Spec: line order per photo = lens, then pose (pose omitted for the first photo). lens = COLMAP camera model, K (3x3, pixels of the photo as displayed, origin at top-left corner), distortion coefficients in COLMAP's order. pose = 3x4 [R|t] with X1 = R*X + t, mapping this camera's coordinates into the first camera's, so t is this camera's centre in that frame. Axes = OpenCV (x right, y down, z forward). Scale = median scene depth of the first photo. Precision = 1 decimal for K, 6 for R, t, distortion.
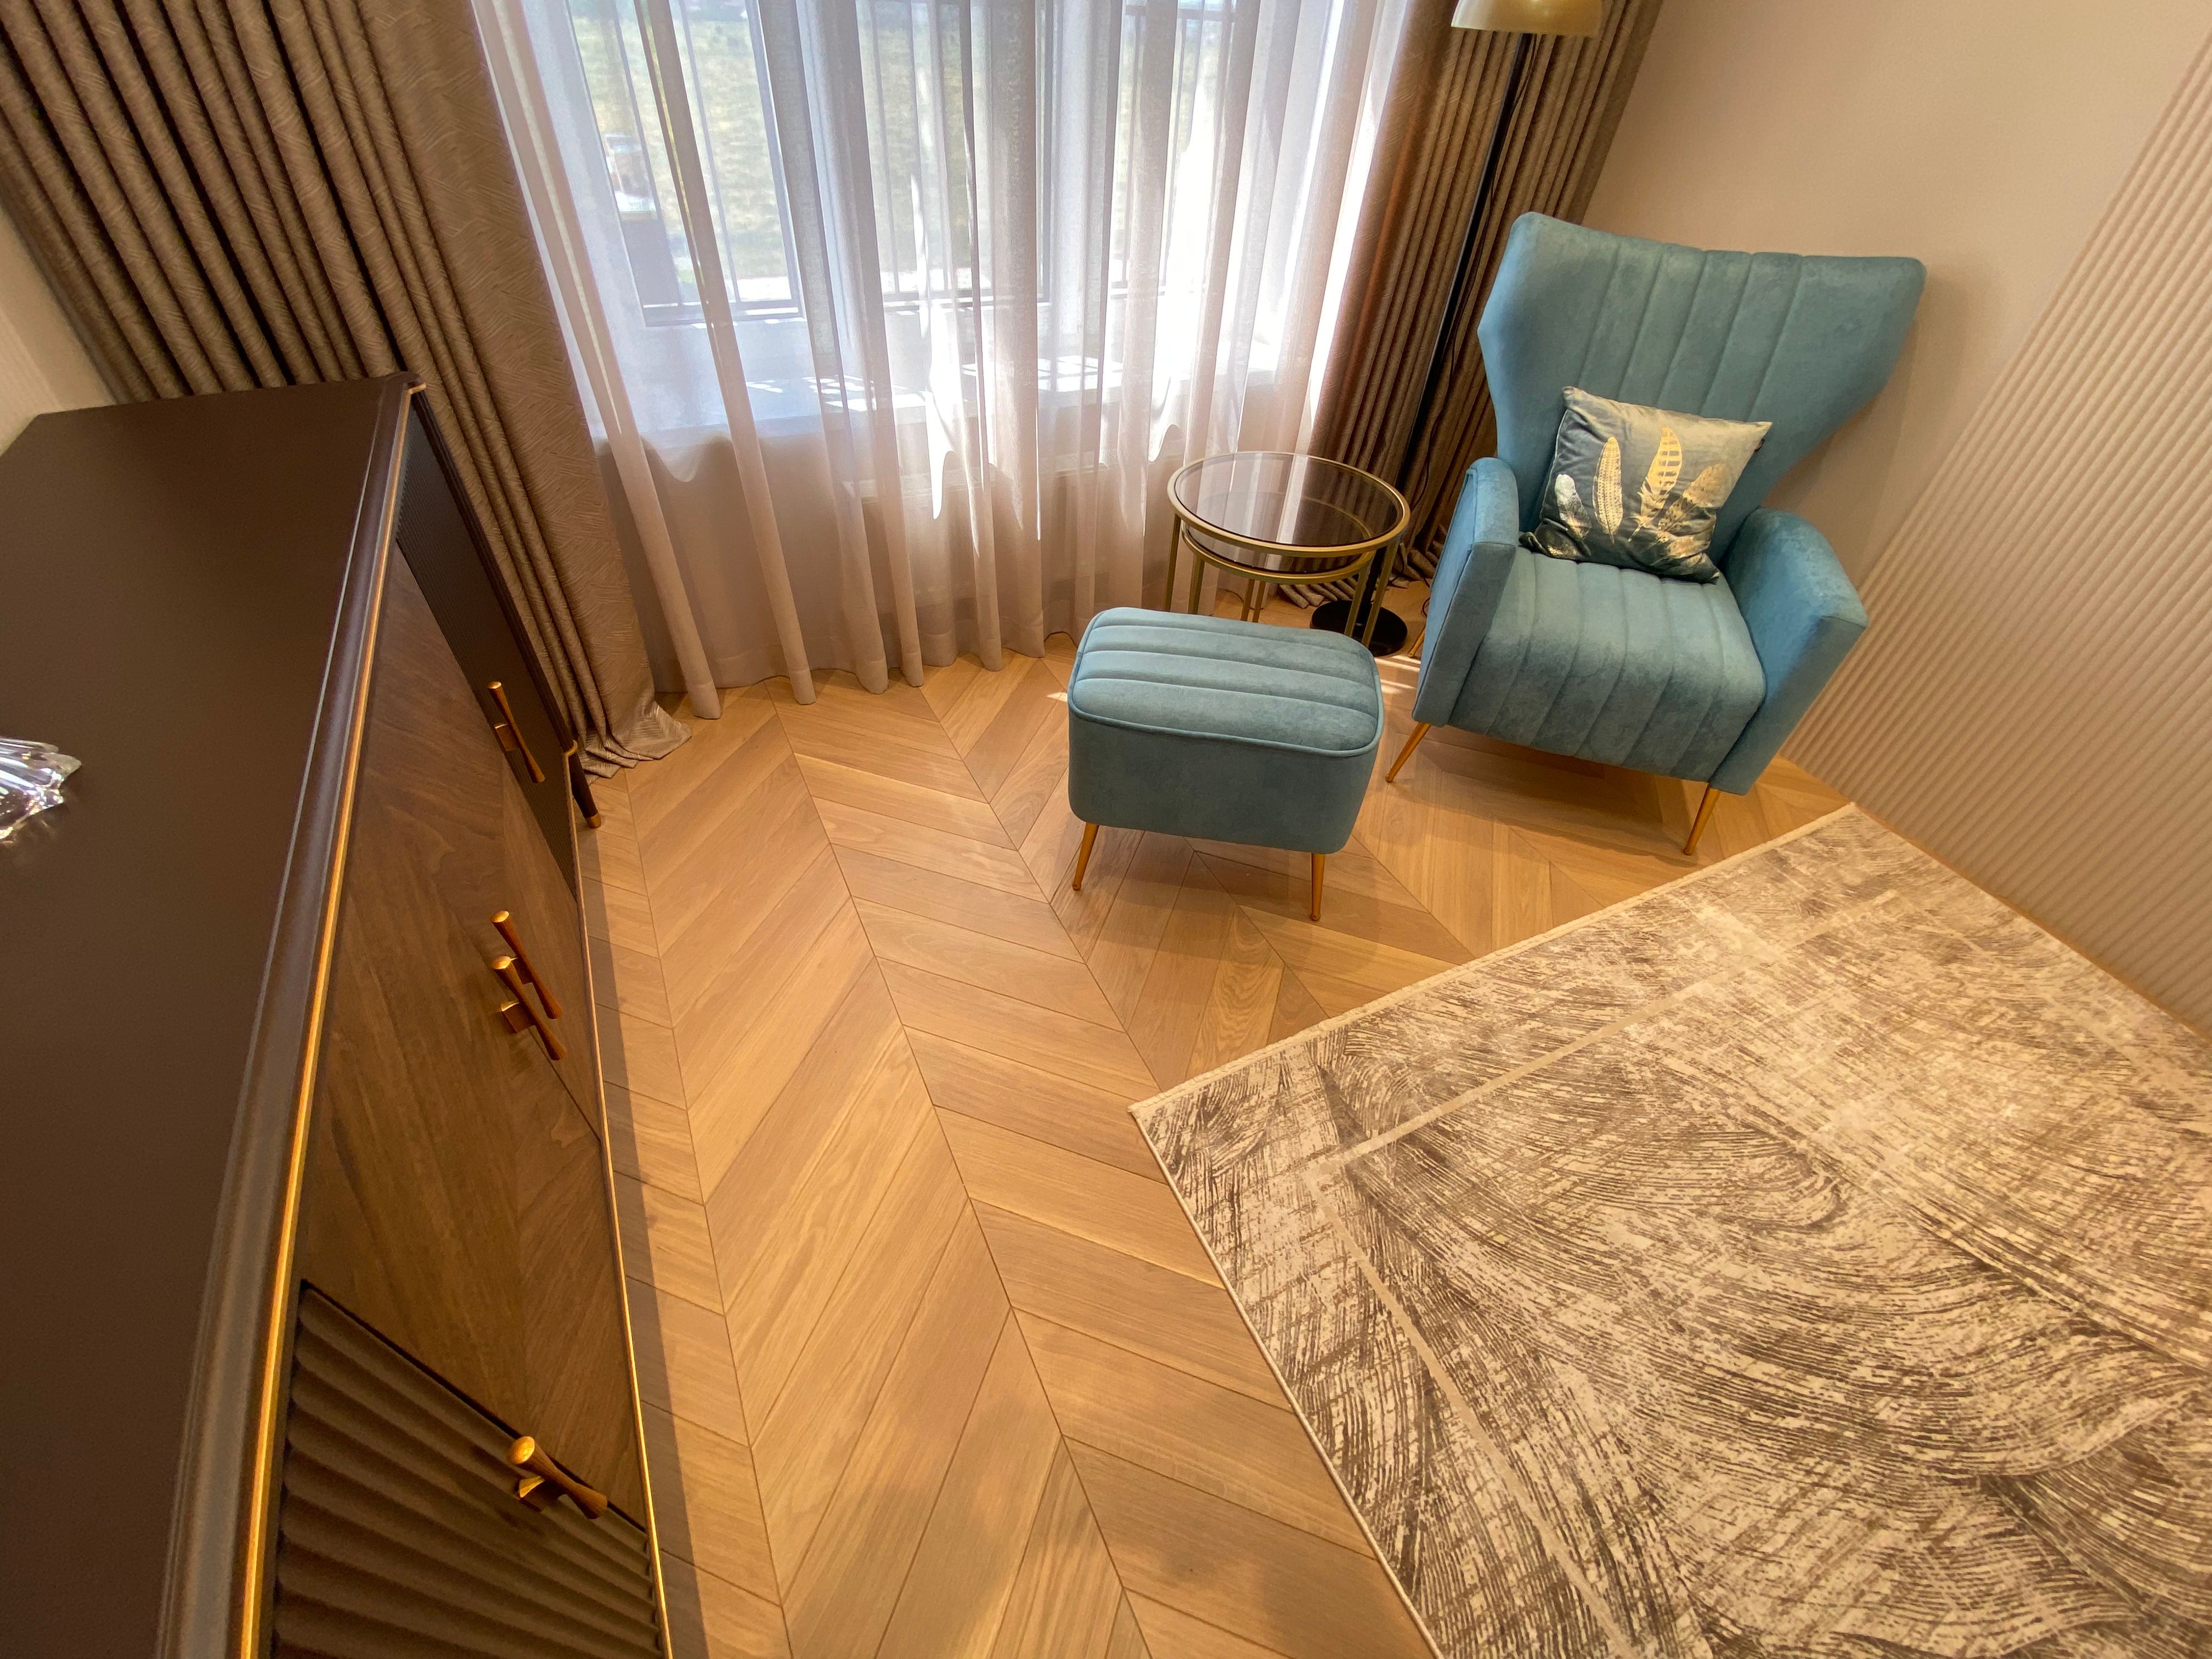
lens RADIAL K [[900.9, 0, 1107.7], [0, 900.9, 826.9], [0, 0, 1]] dist [0.019438, -0.020829]
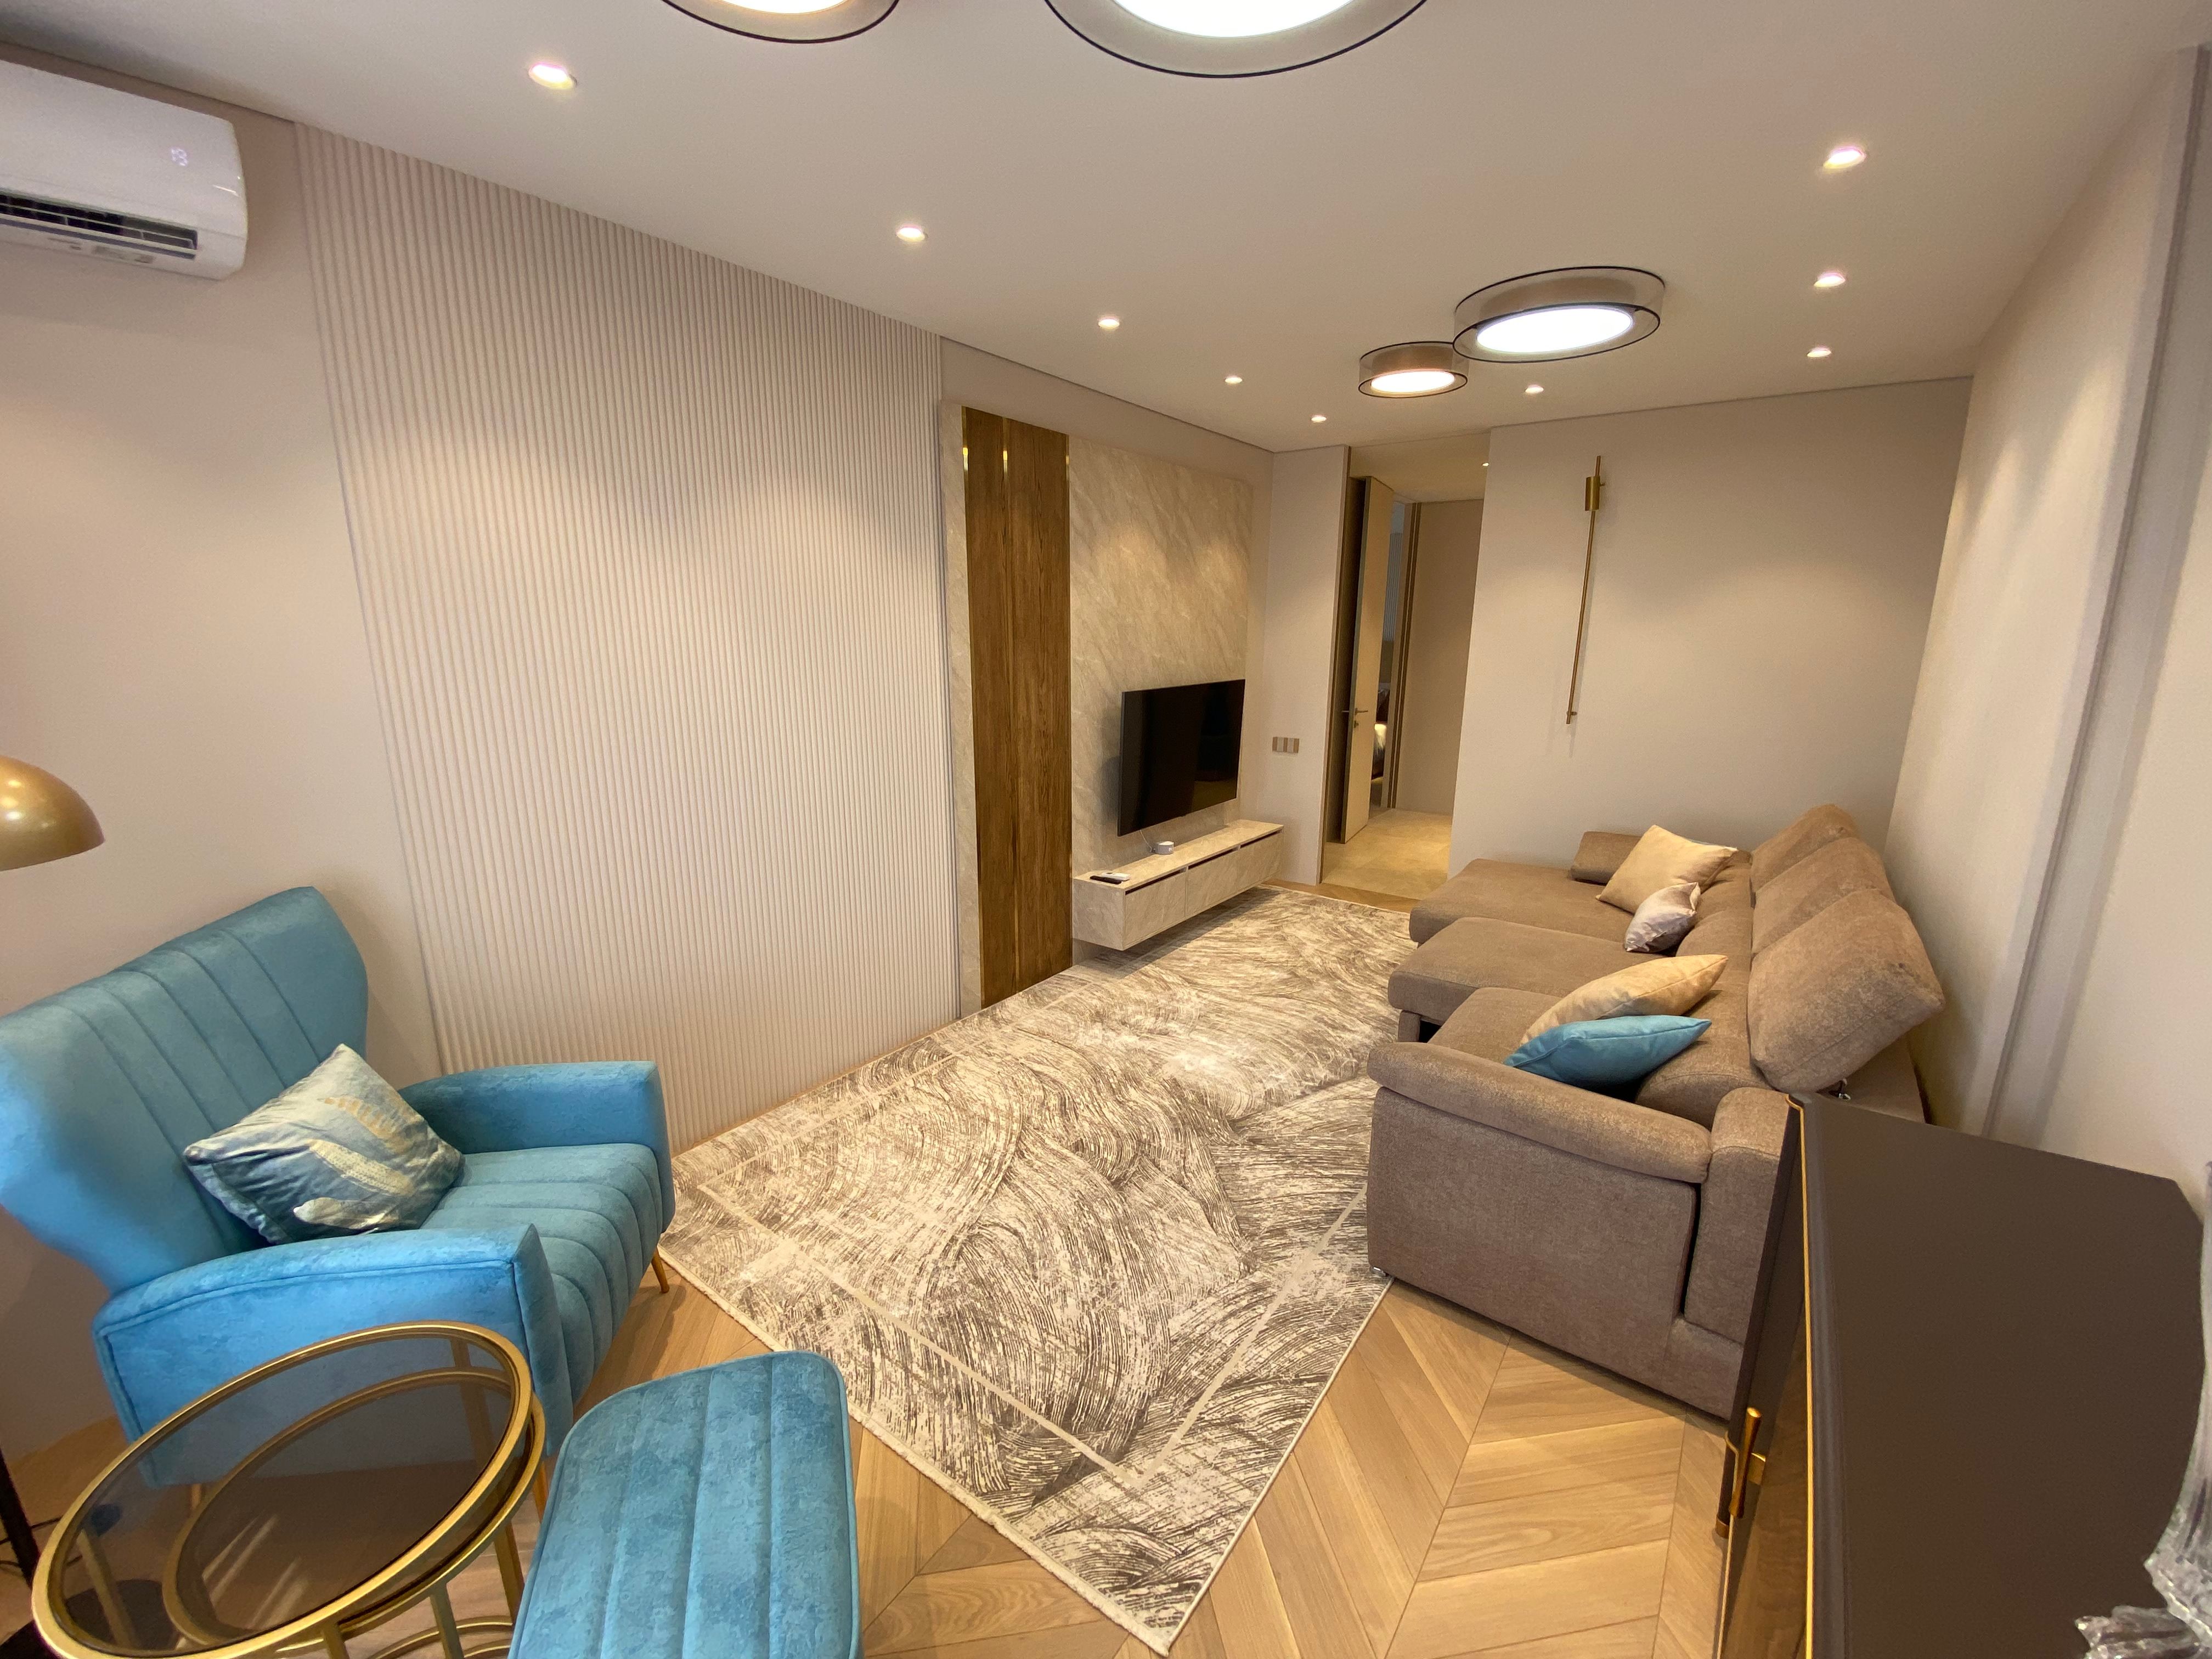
lens RADIAL K [[901.7, 0, 1103.9], [0, 901.7, 818.0], [0, 0, 1]] dist [0.020246, -0.020551]
pose [[-0.449761, -0.247265, 0.858239, -0.572949], [0.587736, 0.641607, 0.492856, -0.805121], [-0.672518, 0.726086, -0.143243, 0.533191]]
